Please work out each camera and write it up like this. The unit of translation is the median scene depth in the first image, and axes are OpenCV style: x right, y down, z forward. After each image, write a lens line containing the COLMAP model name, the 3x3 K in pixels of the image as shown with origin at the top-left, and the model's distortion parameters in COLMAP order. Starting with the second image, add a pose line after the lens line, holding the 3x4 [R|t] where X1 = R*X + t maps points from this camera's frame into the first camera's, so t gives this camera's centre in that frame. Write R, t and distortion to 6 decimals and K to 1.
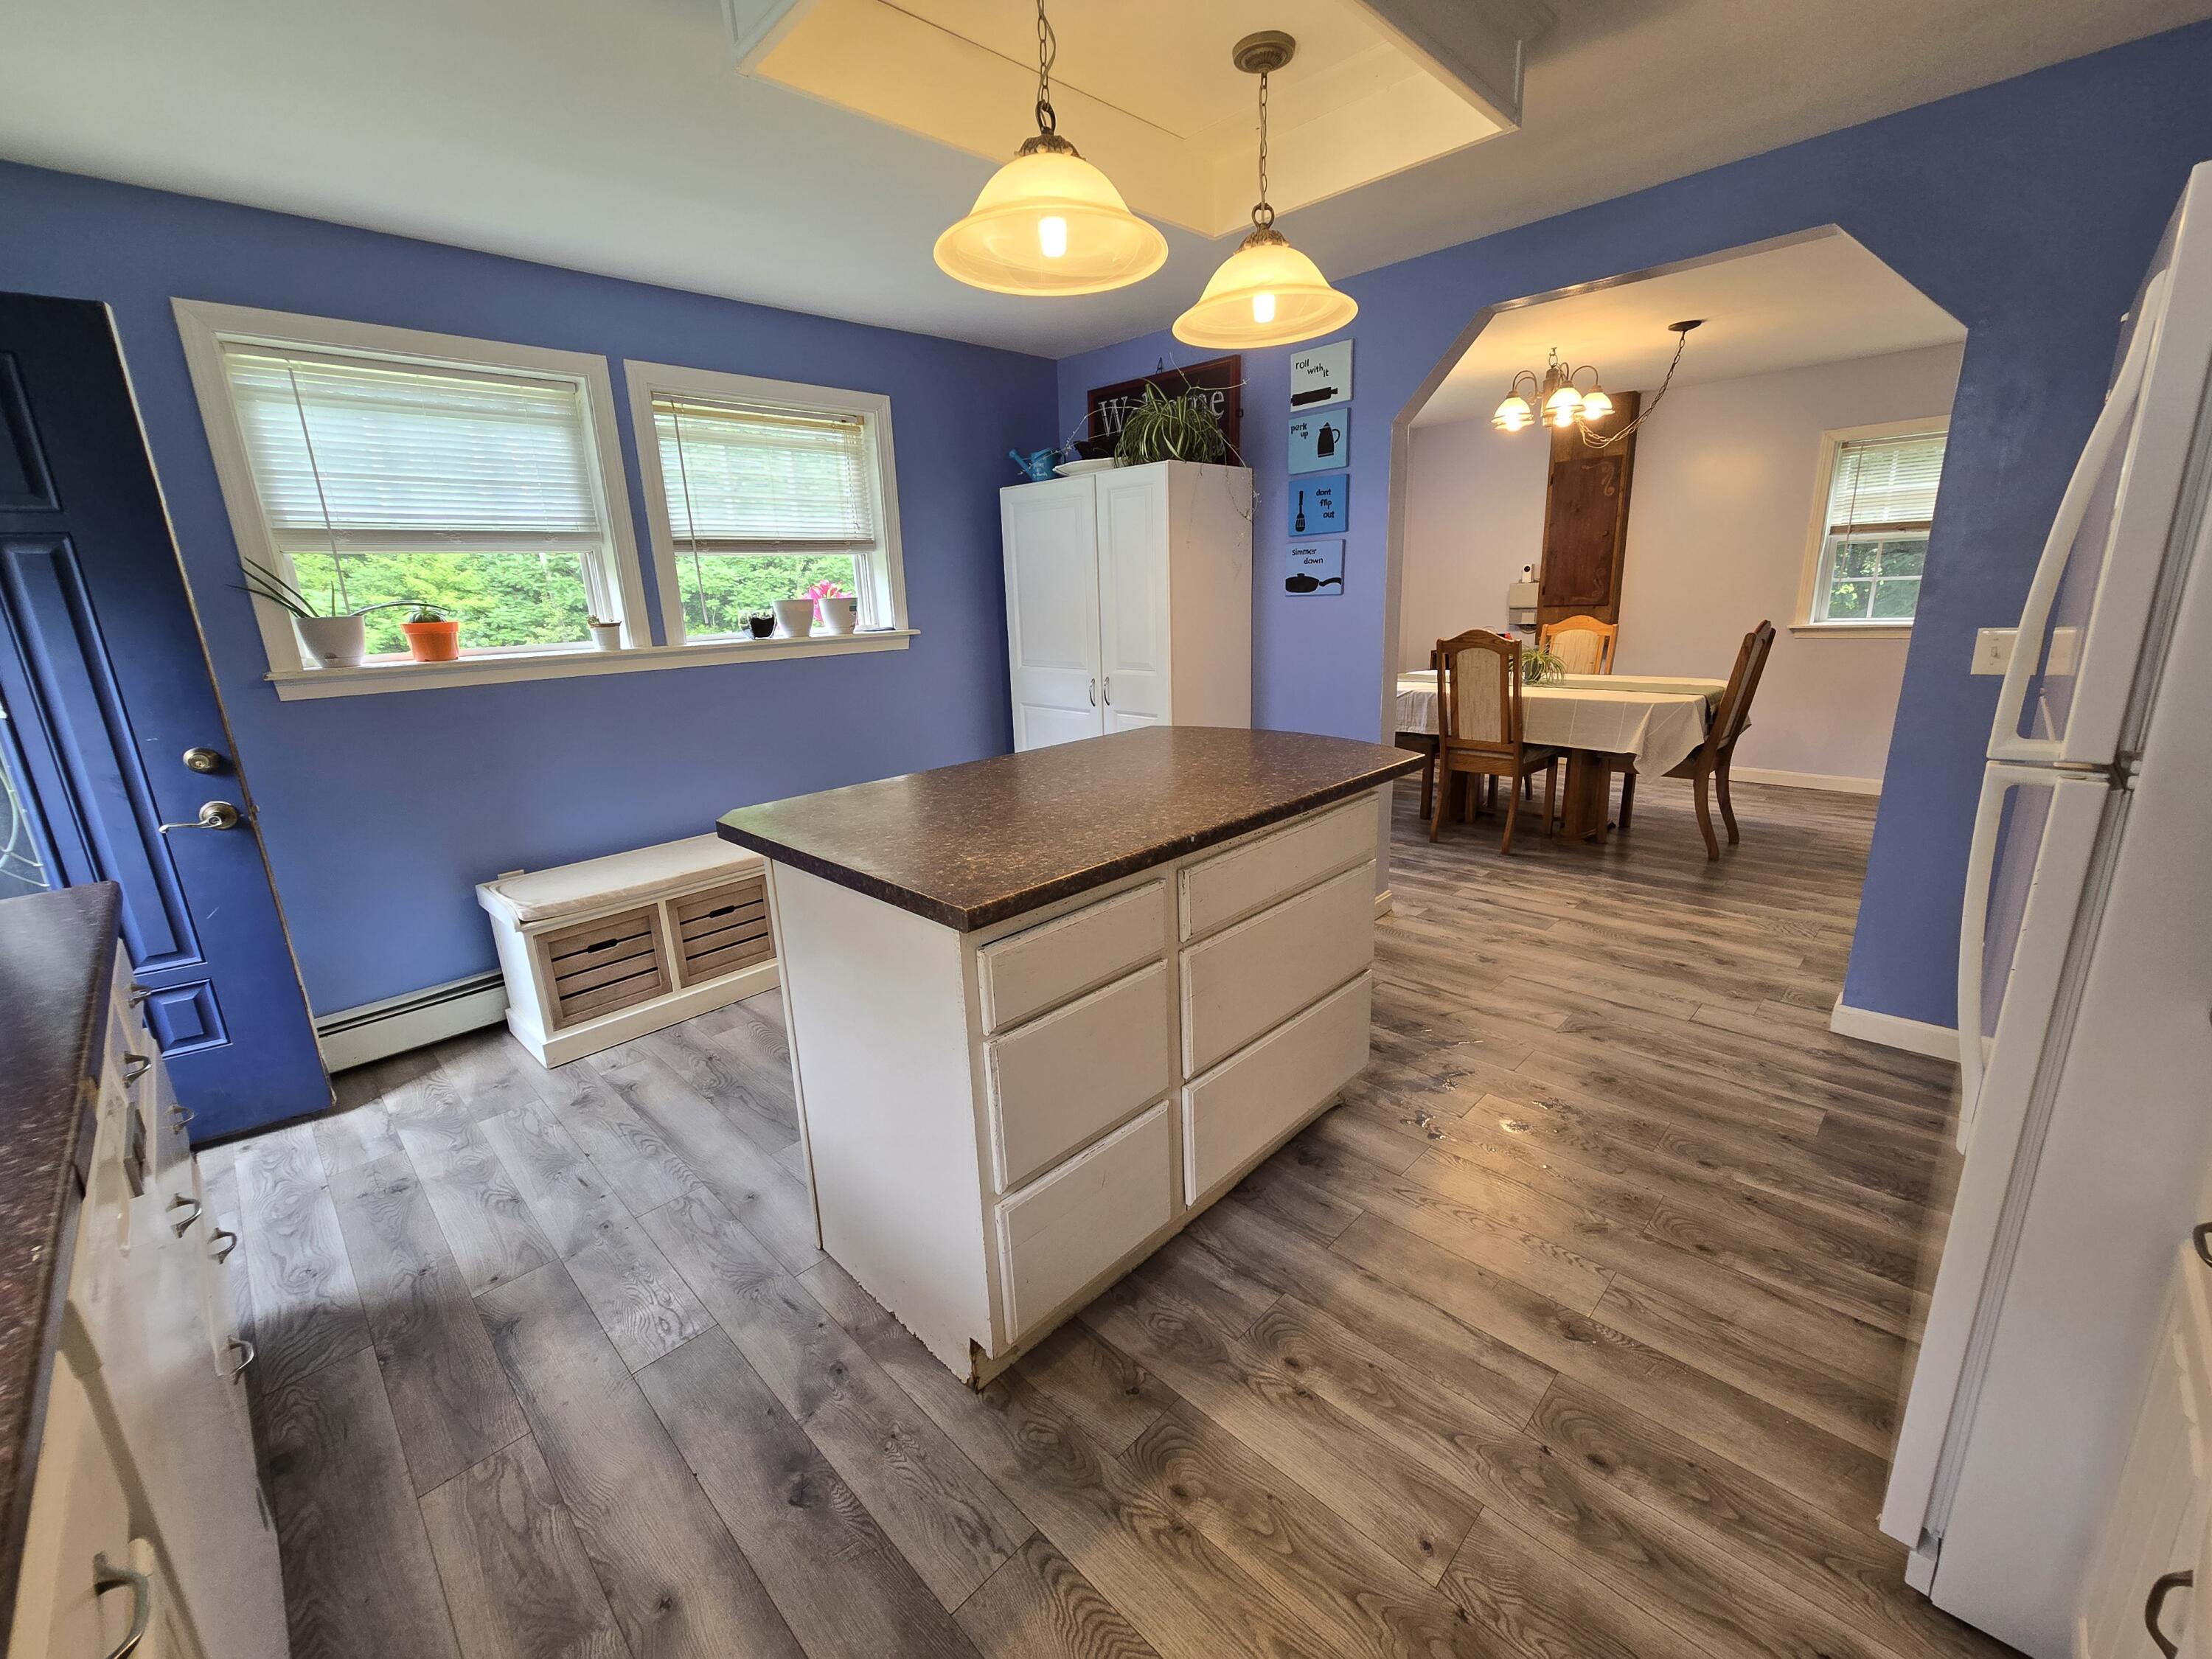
lens RADIAL K [[911.2, 0, 1102.8], [0, 911.2, 830.0], [0, 0, 1]] dist [-0.001276, 0.000107]
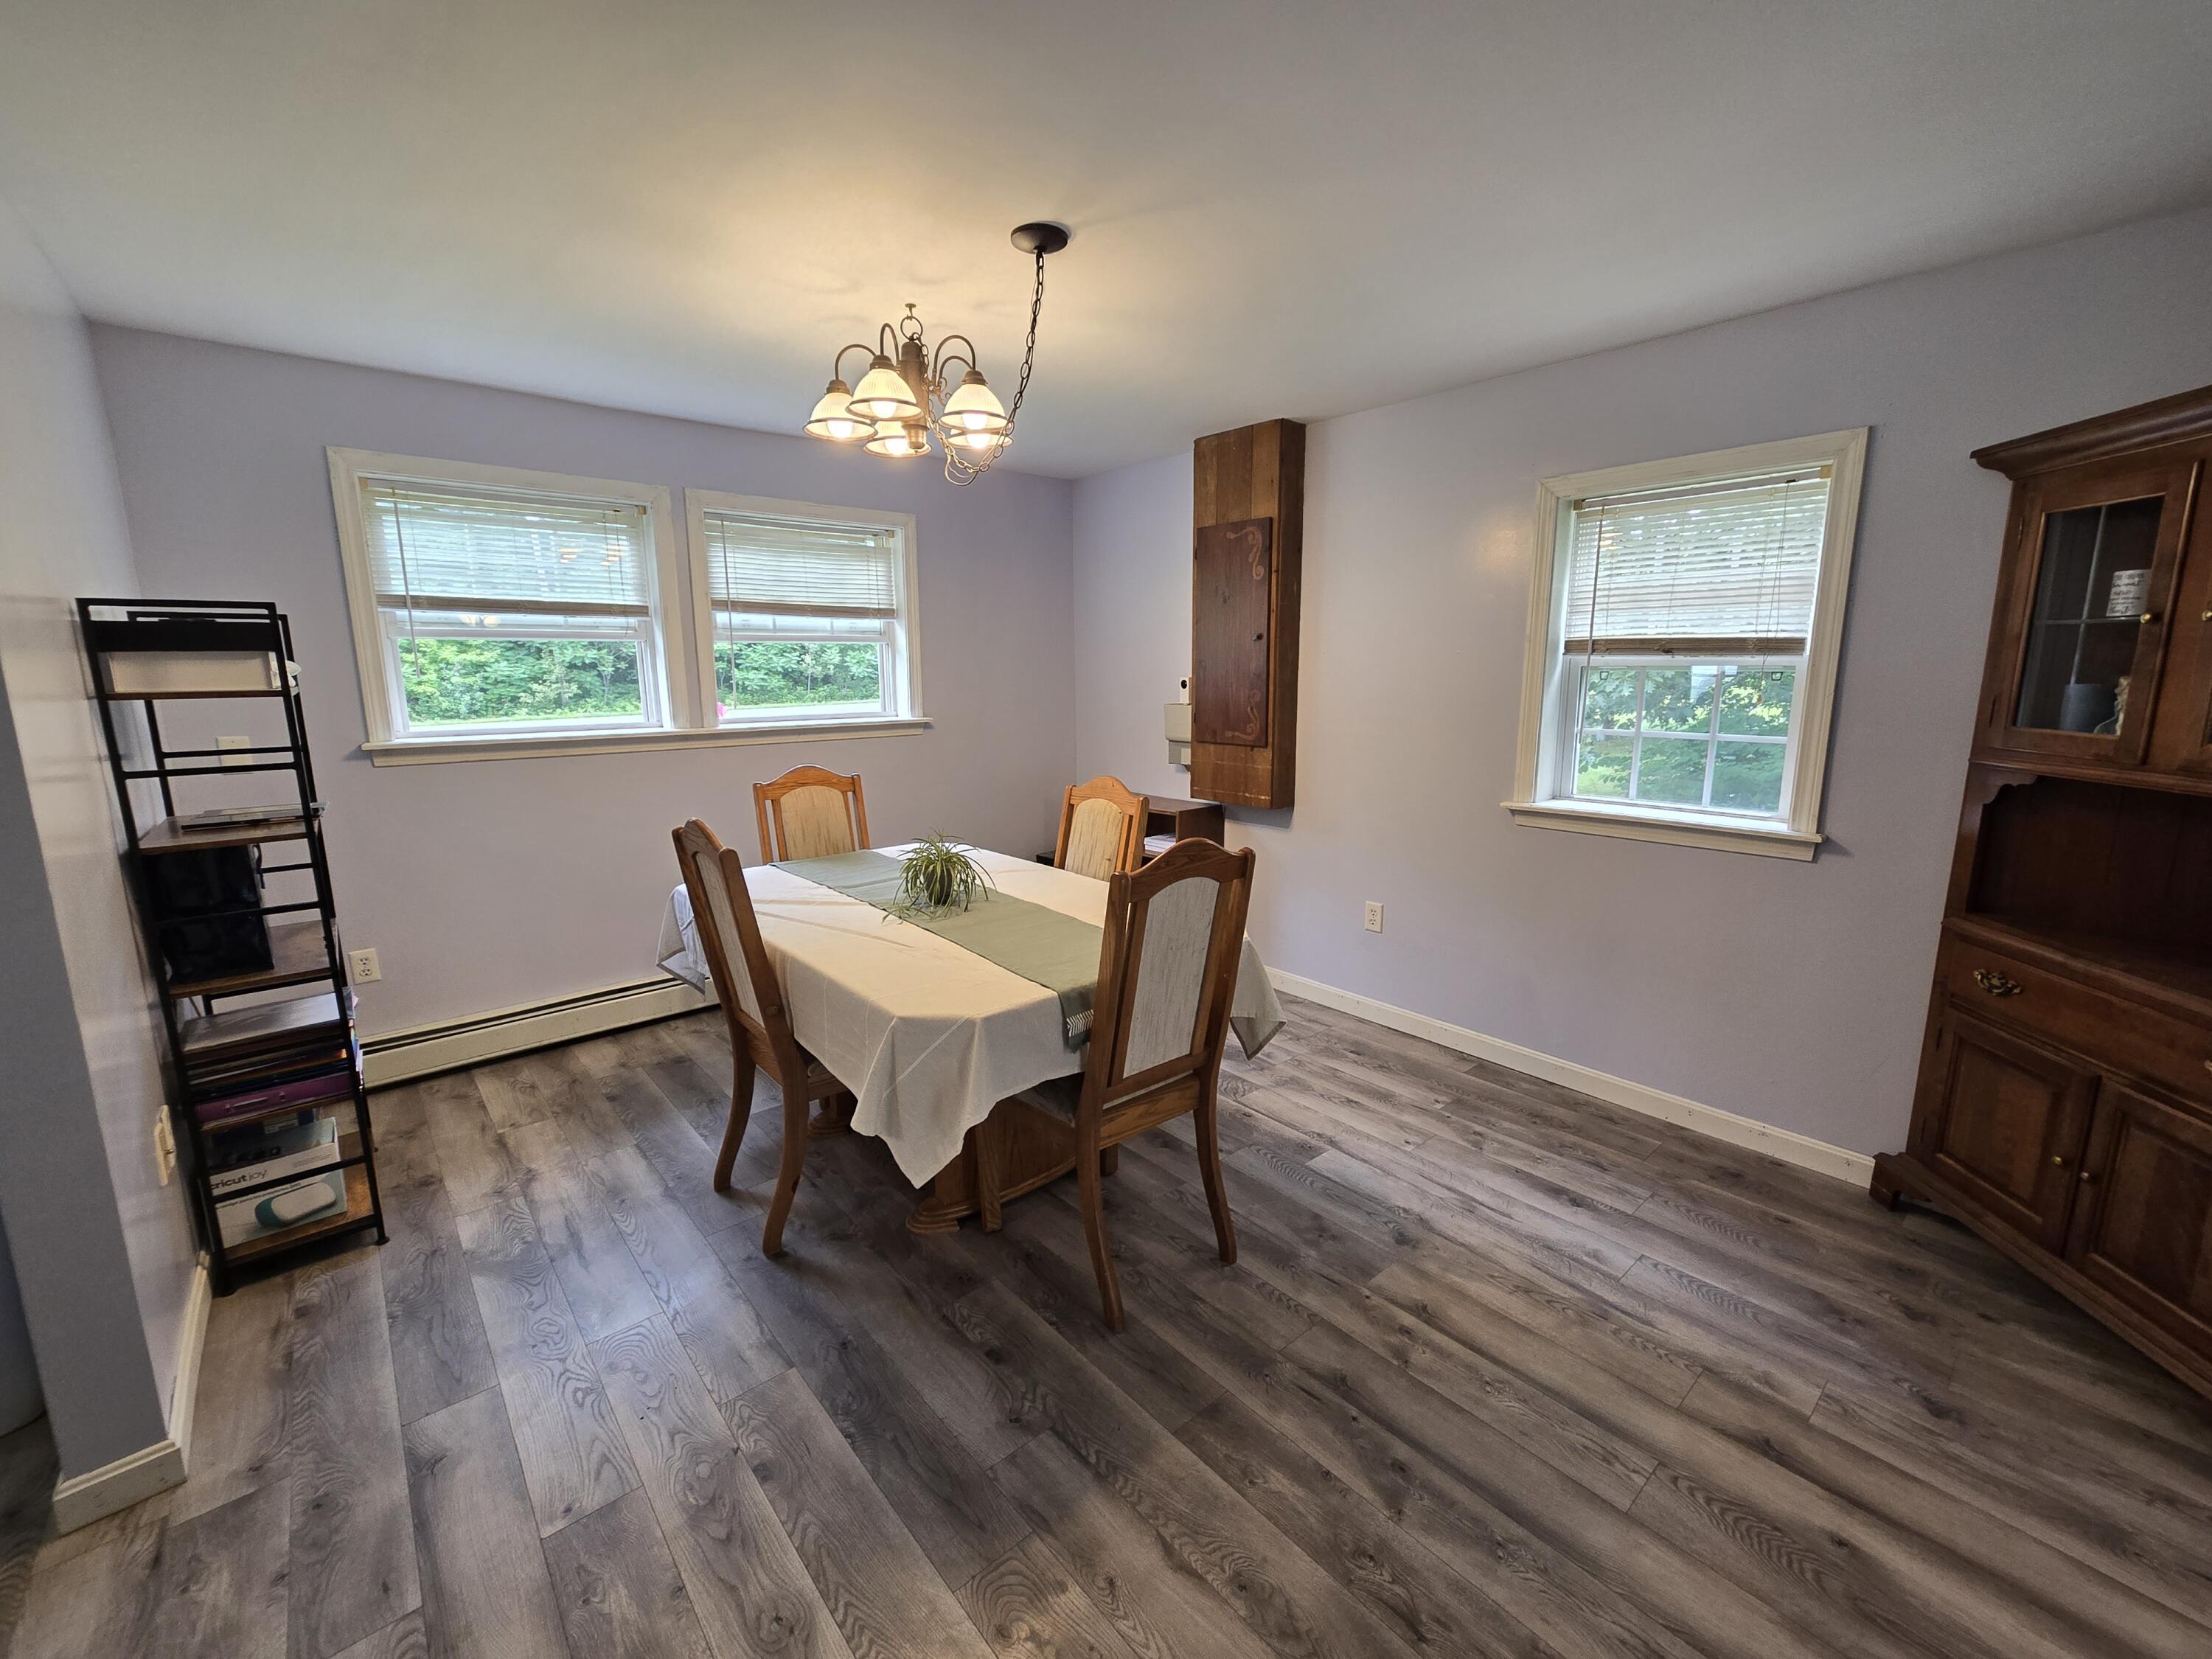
lens RADIAL K [[911.2, 0, 1110.6], [0, 911.2, 833.9], [0, 0, 1]] dist [-0.001276, 0.000107]
pose [[0.996382, 0.049690, -0.068943, 0.557214], [-0.054530, 0.996042, -0.070195, -0.154116], [0.065182, 0.073701, 0.995148, 0.411790]]
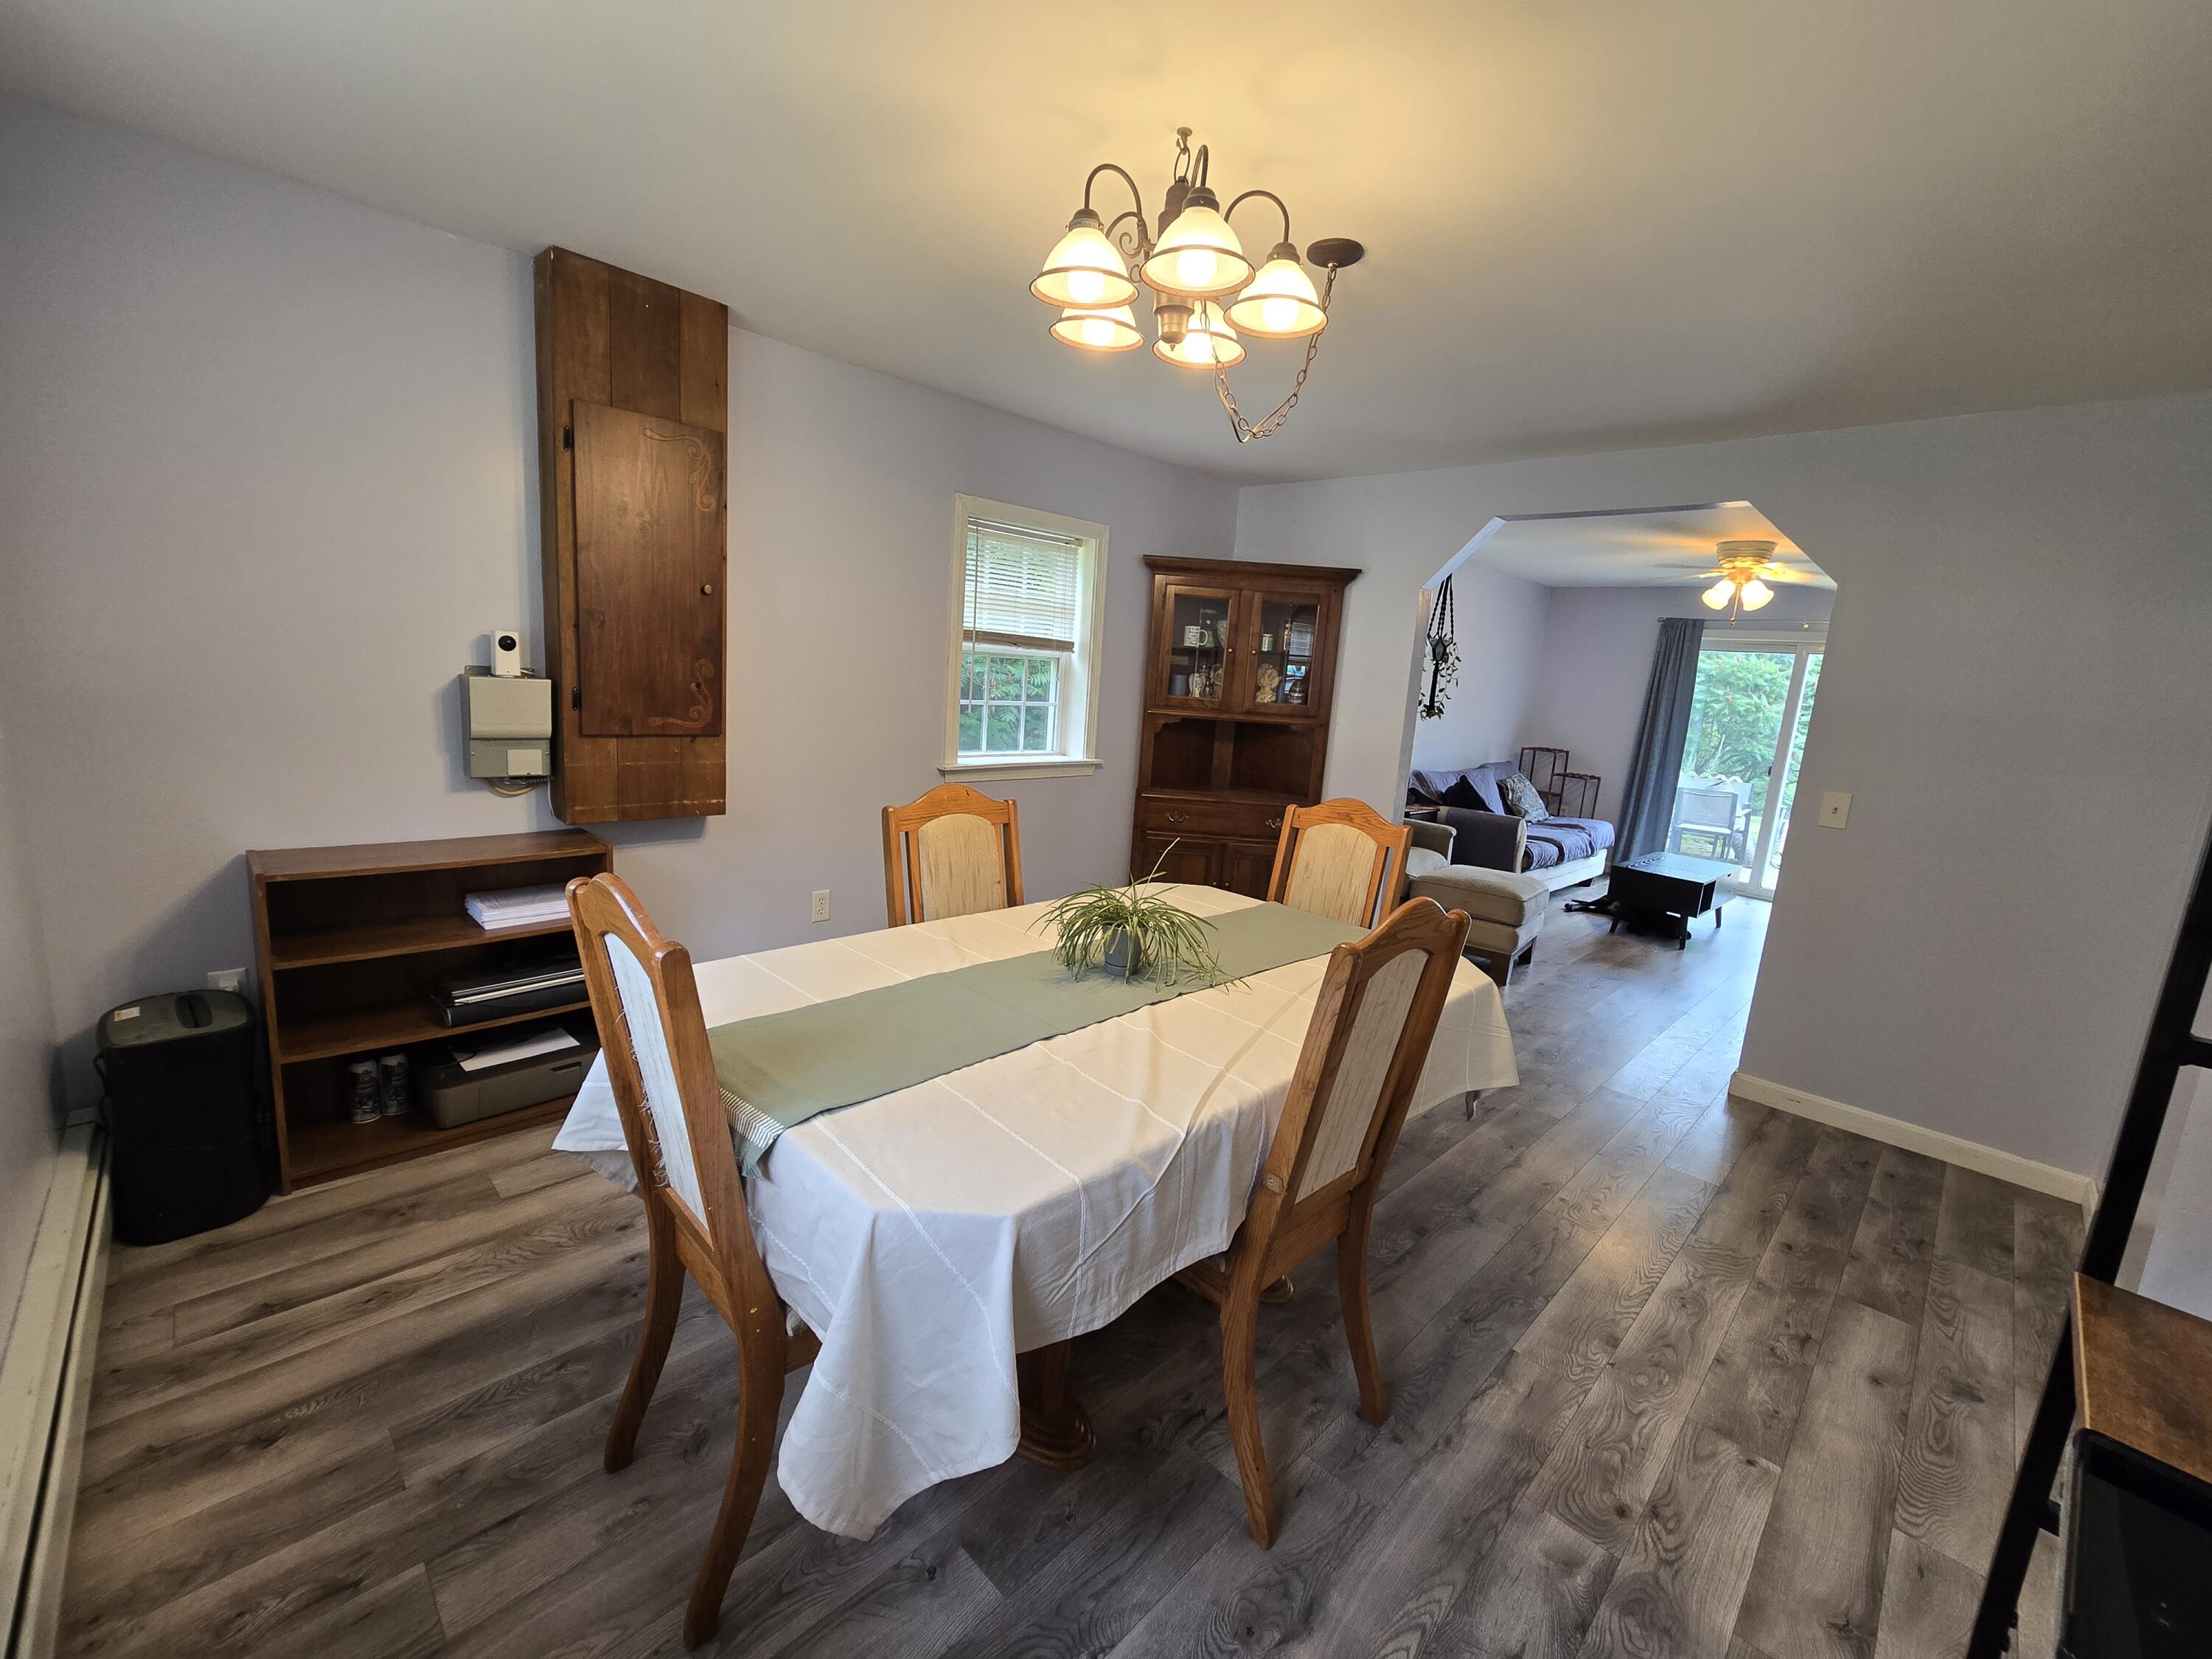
lens RADIAL K [[911.2, 0, 1101.8], [0, 911.2, 826.3], [0, 0, 1]] dist [-0.001276, 0.000107]
pose [[-0.000942, -0.132447, 0.991190, 0.069697], [0.185508, 0.973963, 0.130321, -0.254701], [-0.982642, 0.183997, 0.023653, 0.899755]]
